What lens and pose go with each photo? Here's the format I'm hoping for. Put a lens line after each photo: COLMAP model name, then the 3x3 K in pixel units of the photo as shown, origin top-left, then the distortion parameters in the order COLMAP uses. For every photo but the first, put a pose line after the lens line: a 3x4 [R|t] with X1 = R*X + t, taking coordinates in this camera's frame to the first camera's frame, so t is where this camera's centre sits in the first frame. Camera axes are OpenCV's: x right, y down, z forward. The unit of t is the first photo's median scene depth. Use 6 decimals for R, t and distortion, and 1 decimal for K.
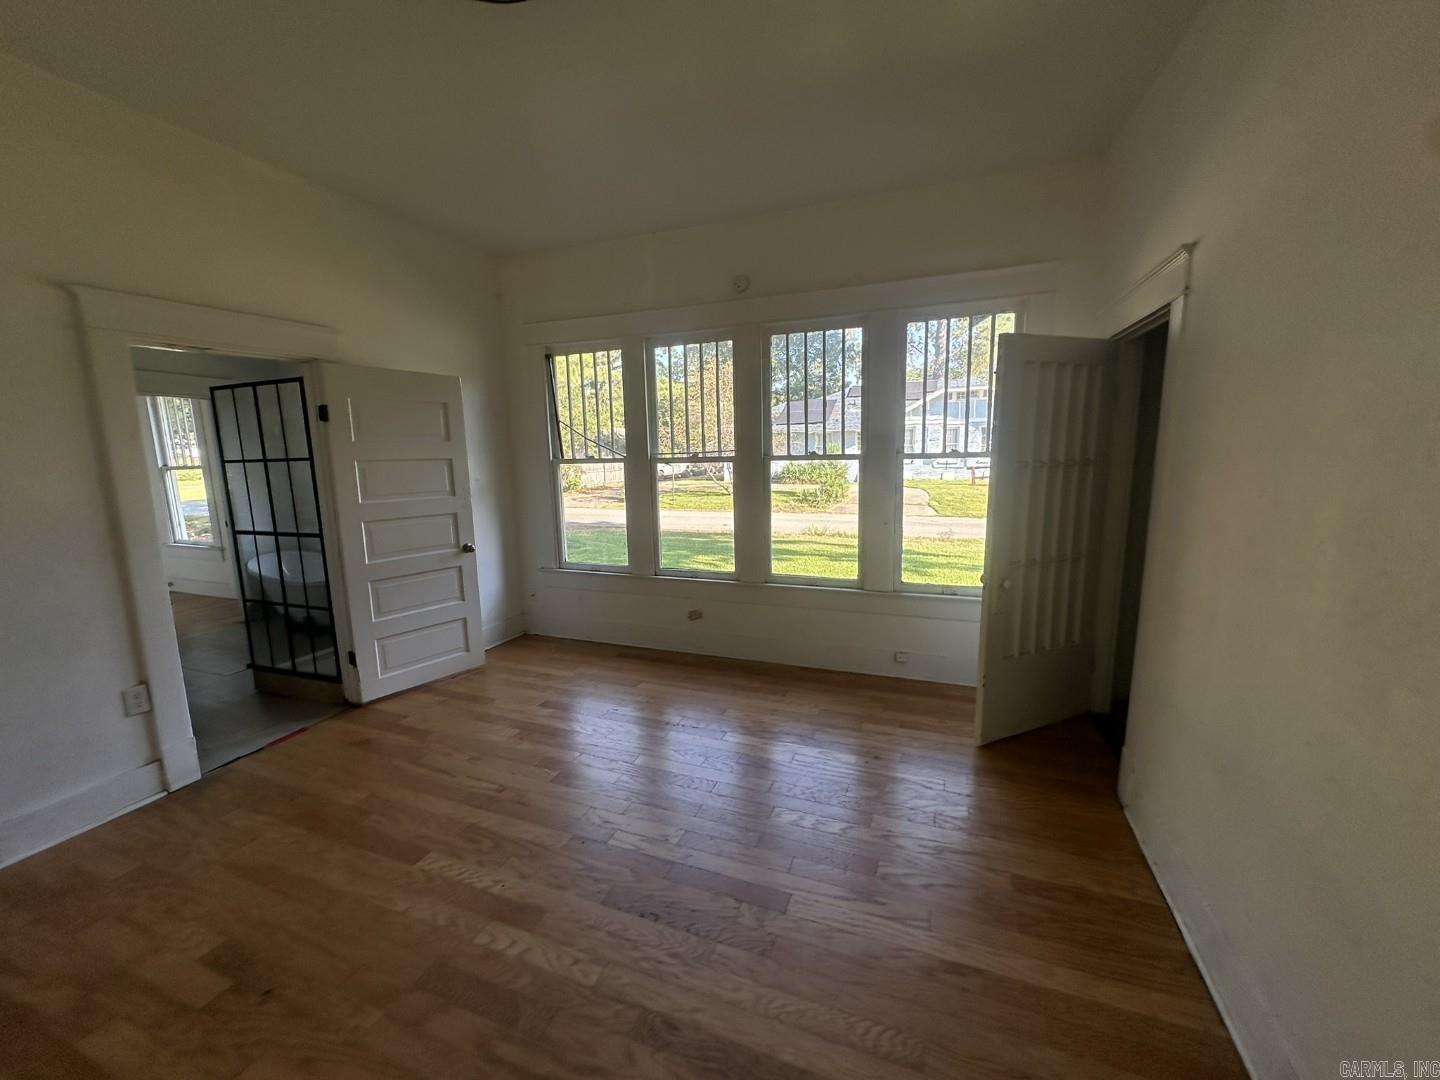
lens RADIAL K [[579.7, 0, 721.5], [0, 579.7, 543.2], [0, 0, 1]] dist [-0.003891, 0.000015]
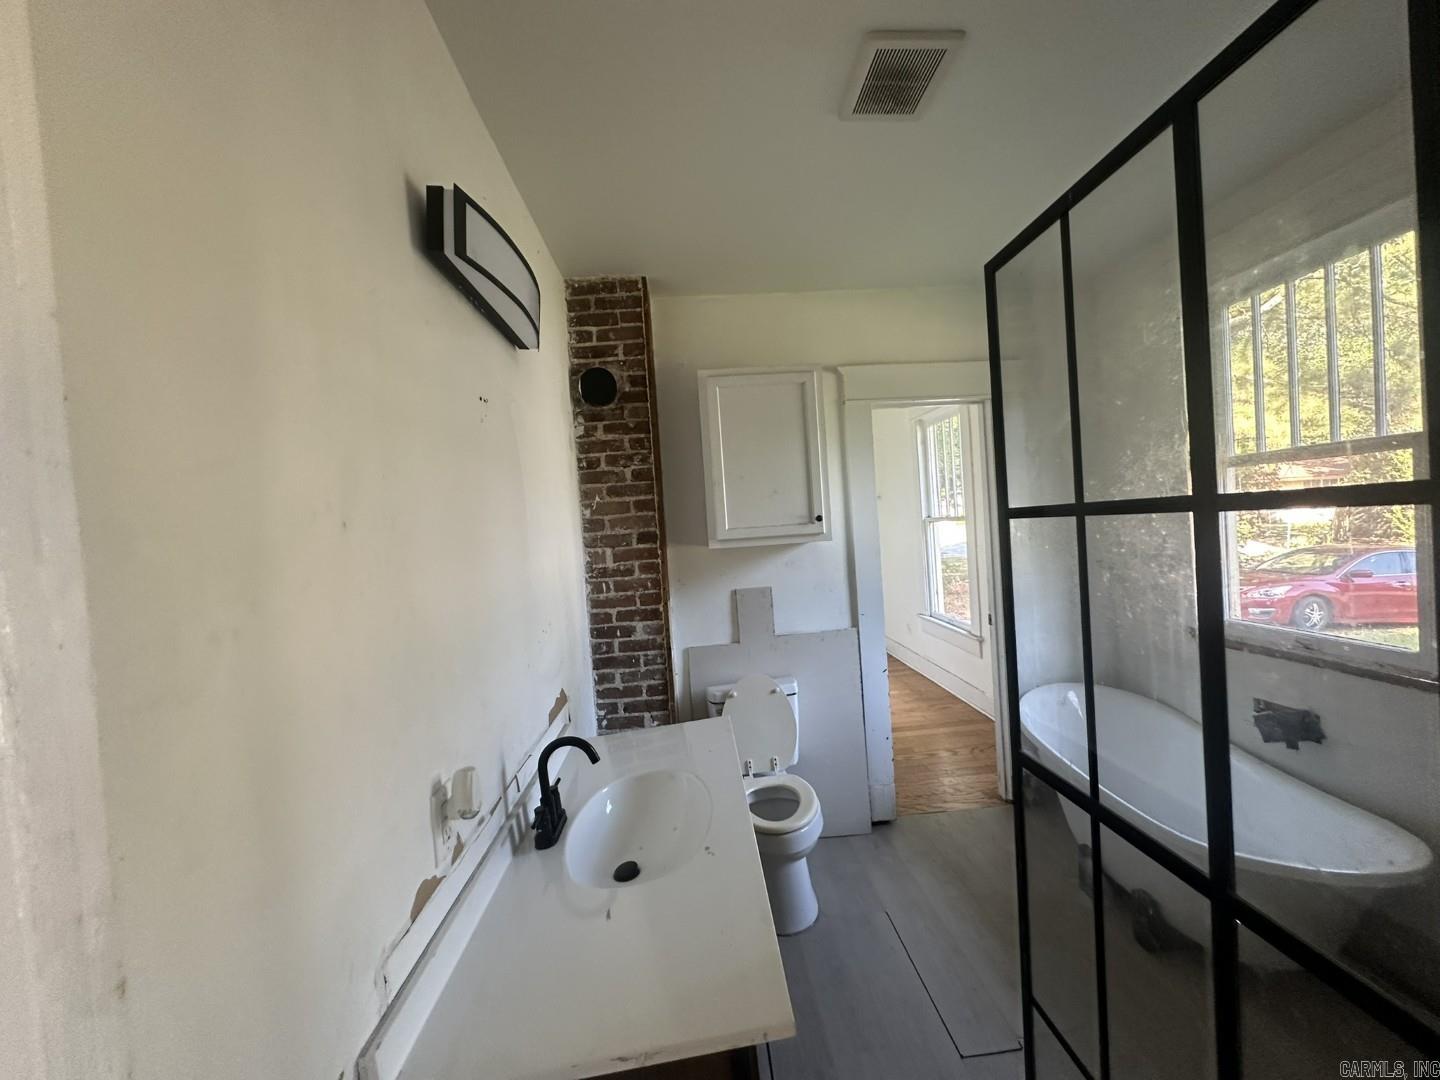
lens RADIAL K [[579.7, 0, 723.1], [0, 579.7, 540.1], [0, 0, 1]] dist [-0.003891, 0.000015]
pose [[0.420705, 0.019889, -0.906980, -0.384002], [-0.090555, 0.995687, -0.020170, -0.063717], [0.902667, 0.090617, 0.420691, 0.439054]]
